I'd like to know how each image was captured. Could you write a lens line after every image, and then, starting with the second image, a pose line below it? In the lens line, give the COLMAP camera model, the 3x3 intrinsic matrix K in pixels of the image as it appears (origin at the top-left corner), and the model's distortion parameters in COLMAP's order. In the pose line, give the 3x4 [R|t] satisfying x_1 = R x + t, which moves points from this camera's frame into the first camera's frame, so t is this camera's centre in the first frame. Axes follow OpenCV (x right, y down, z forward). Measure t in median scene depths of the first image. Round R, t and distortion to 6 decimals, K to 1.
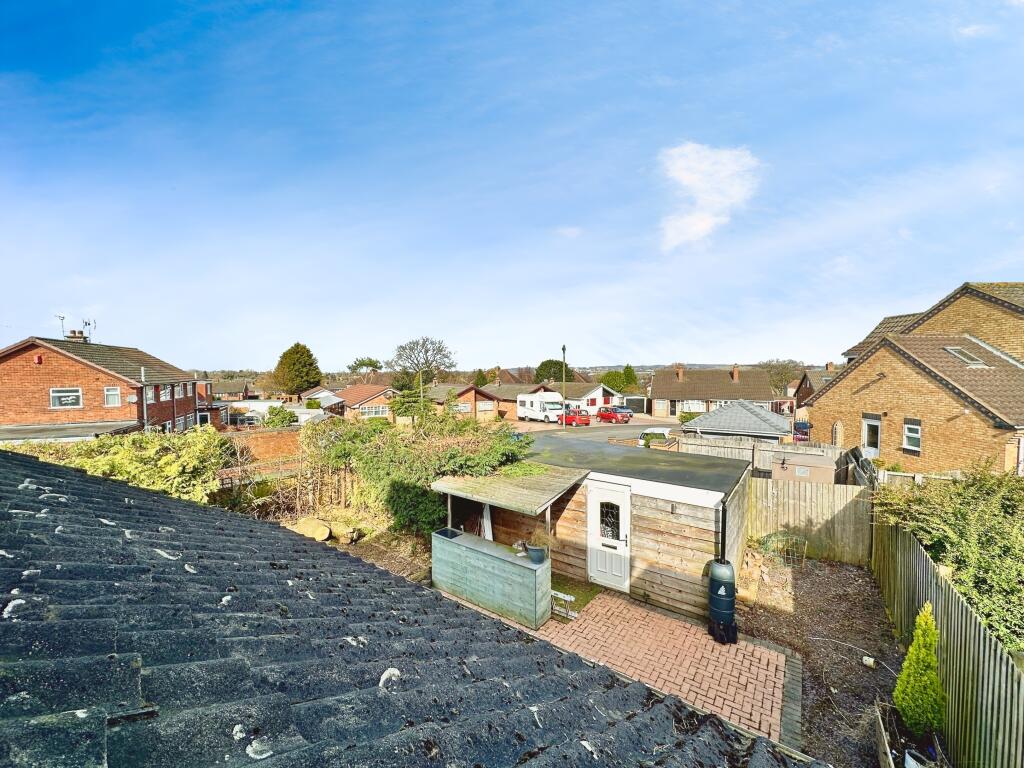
lens RADIAL K [[416.8, 0, 512.0], [0, 416.8, 384.0], [0, 0, 1]] dist [-0.003165, -0.000120]
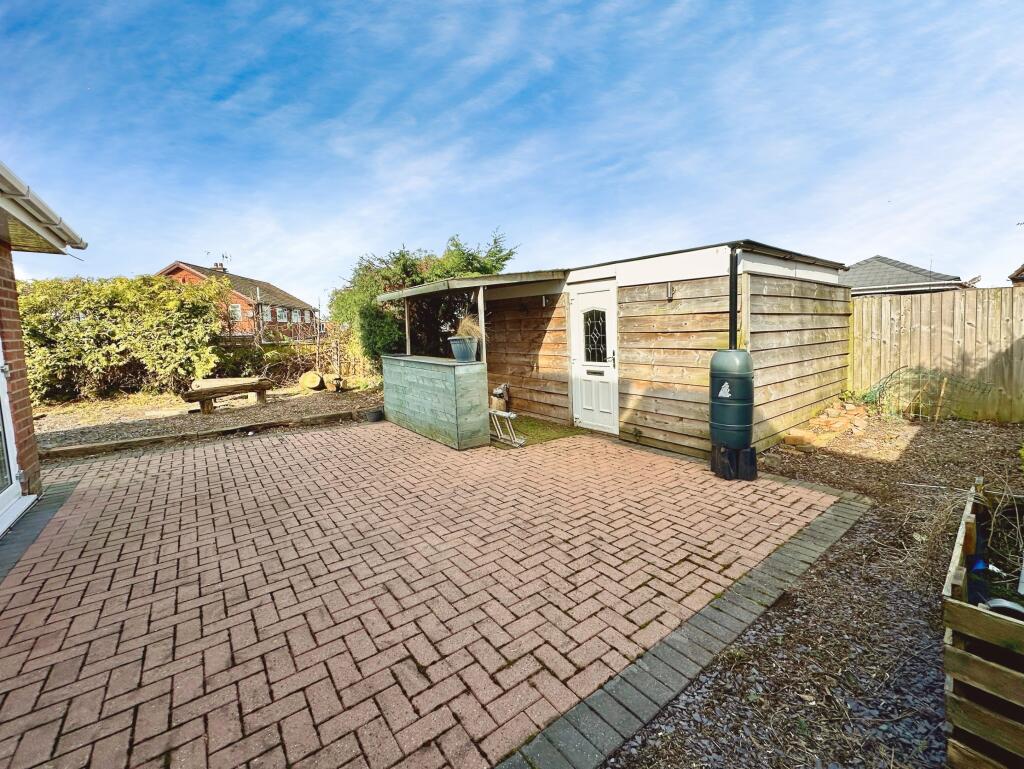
lens RADIAL K [[421.0, 0, 516.6], [0, 421.0, 360.7], [0, 0, 1]] dist [-0.002905, 0.000127]
pose [[0.956705, -0.003493, -0.291039, 0.318170], [0.013820, 0.999345, 0.033436, 0.346437], [0.290731, -0.036010, 0.956127, 0.269543]]
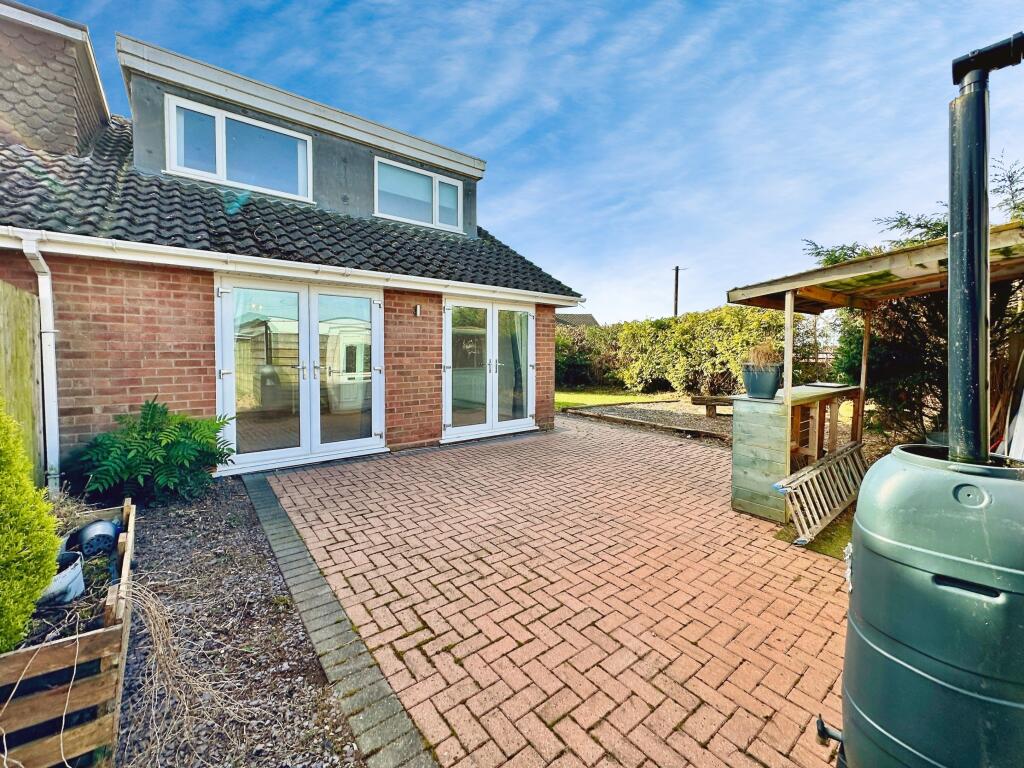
lens RADIAL K [[416.8, 0, 512.0], [0, 416.8, 384.0], [0, 0, 1]] dist [-0.003165, -0.000120]
pose [[-0.280311, 0.072745, -0.957149, 0.584968], [-0.045075, 0.995027, 0.088824, 0.323471], [0.958850, 0.068042, -0.275638, 0.730191]]
